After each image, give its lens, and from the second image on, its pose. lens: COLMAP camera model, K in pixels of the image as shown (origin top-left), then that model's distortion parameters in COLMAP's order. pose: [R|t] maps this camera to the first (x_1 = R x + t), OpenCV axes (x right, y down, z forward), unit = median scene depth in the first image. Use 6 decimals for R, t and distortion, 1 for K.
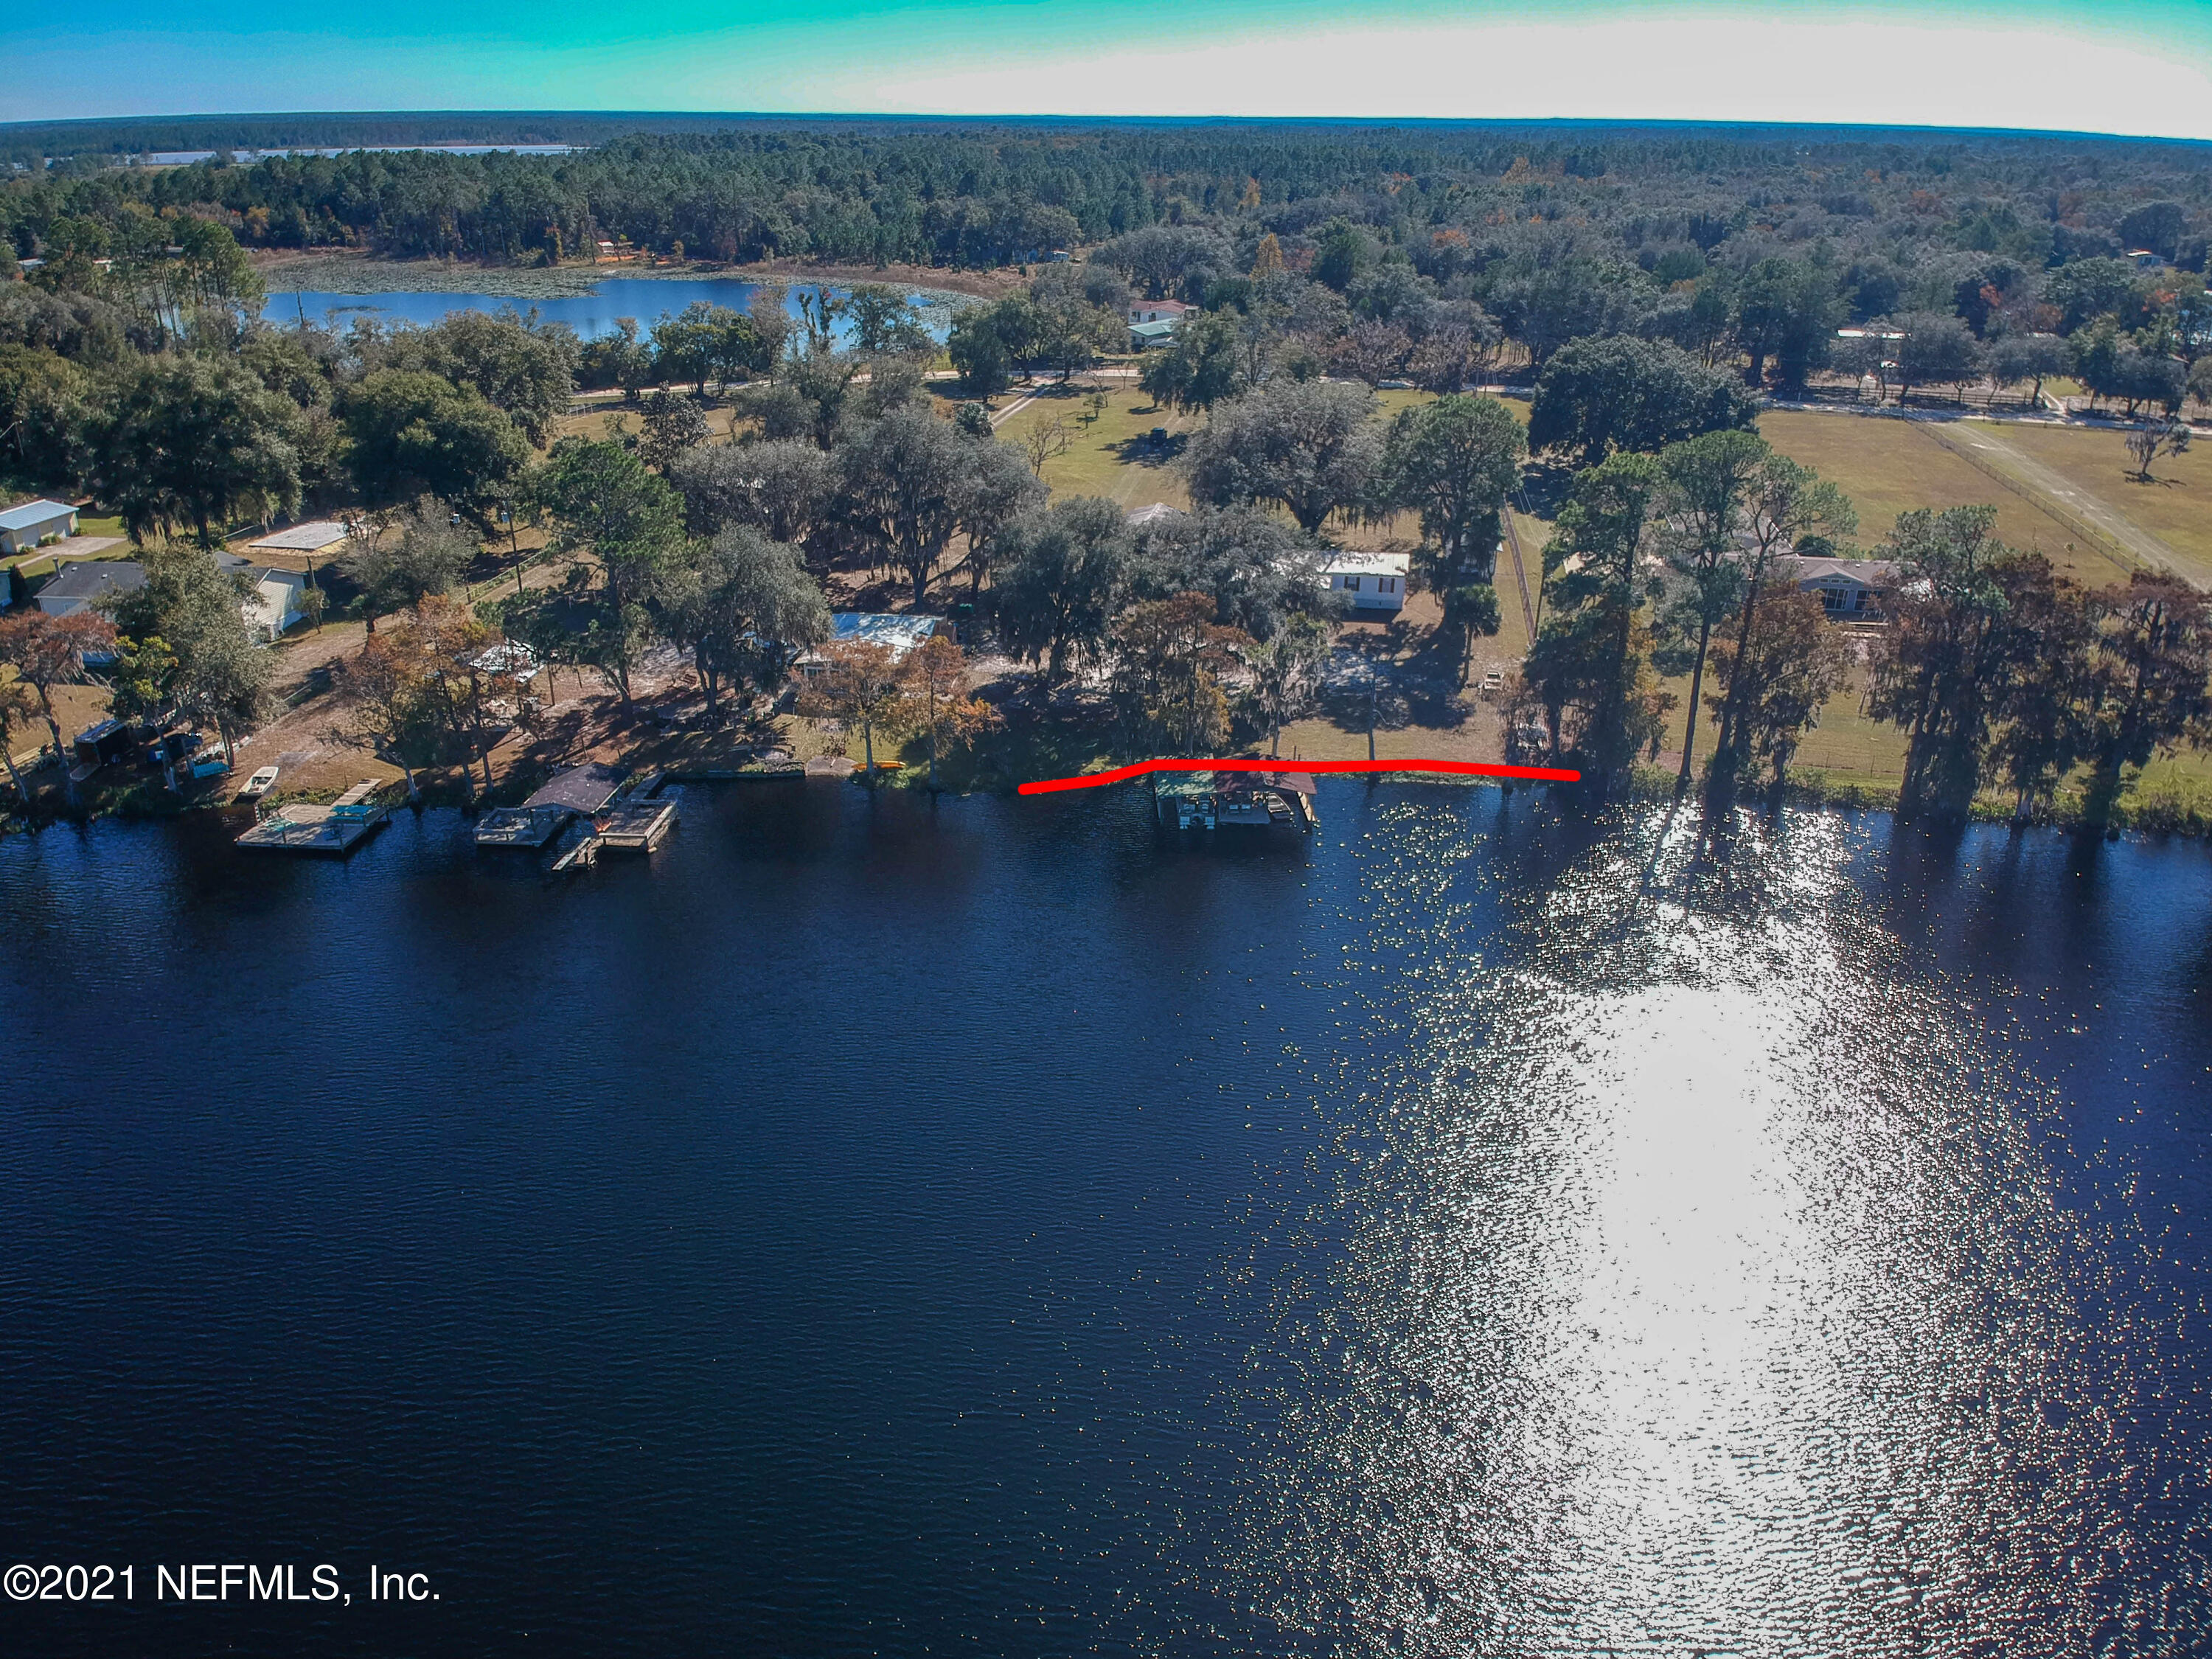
lens RADIAL K [[1691.4, 0, 1101.6], [0, 1691.4, 836.5], [0, 0, 1]] dist [0.055155, -0.132115]
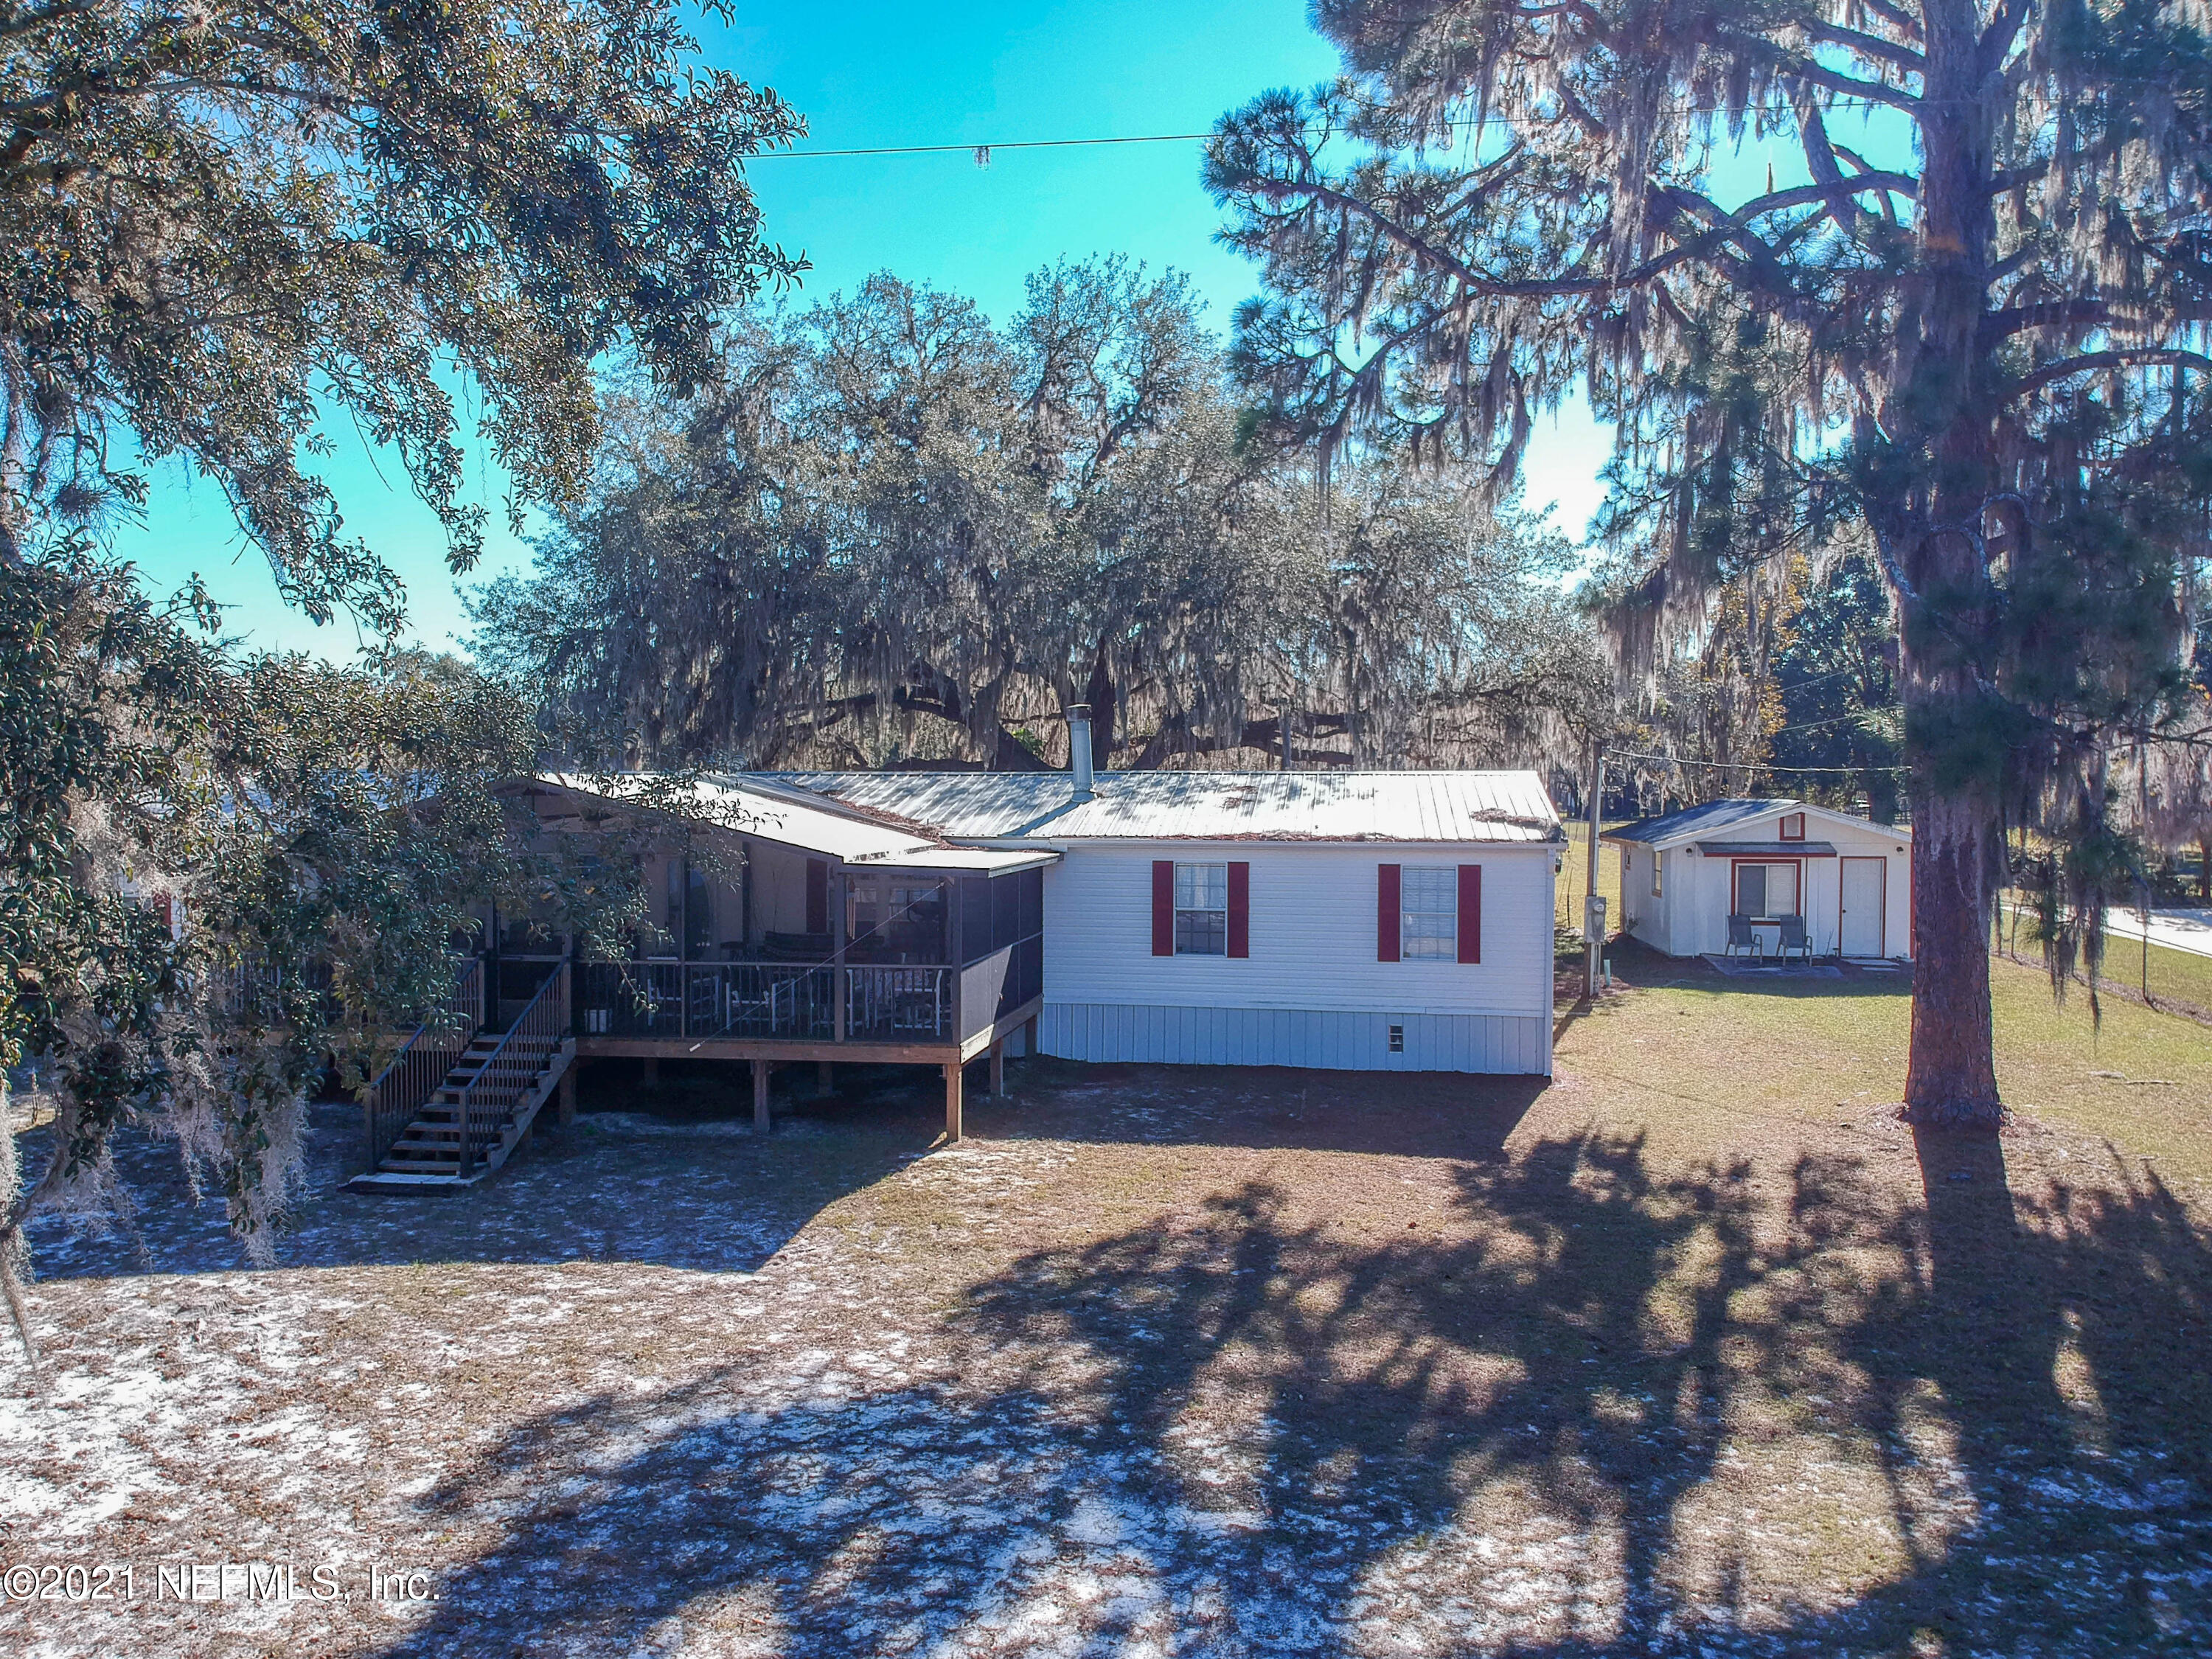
lens RADIAL K [[1691.4, 0, 1136.5], [0, 1691.4, 821.5], [0, 0, 1]] dist [0.055155, -0.132115]
pose [[0.999468, 0.011615, 0.030487, 0.058916], [0.000580, 0.928008, -0.372559, -0.042951], [-0.032620, 0.372378, 0.927508, 0.366938]]
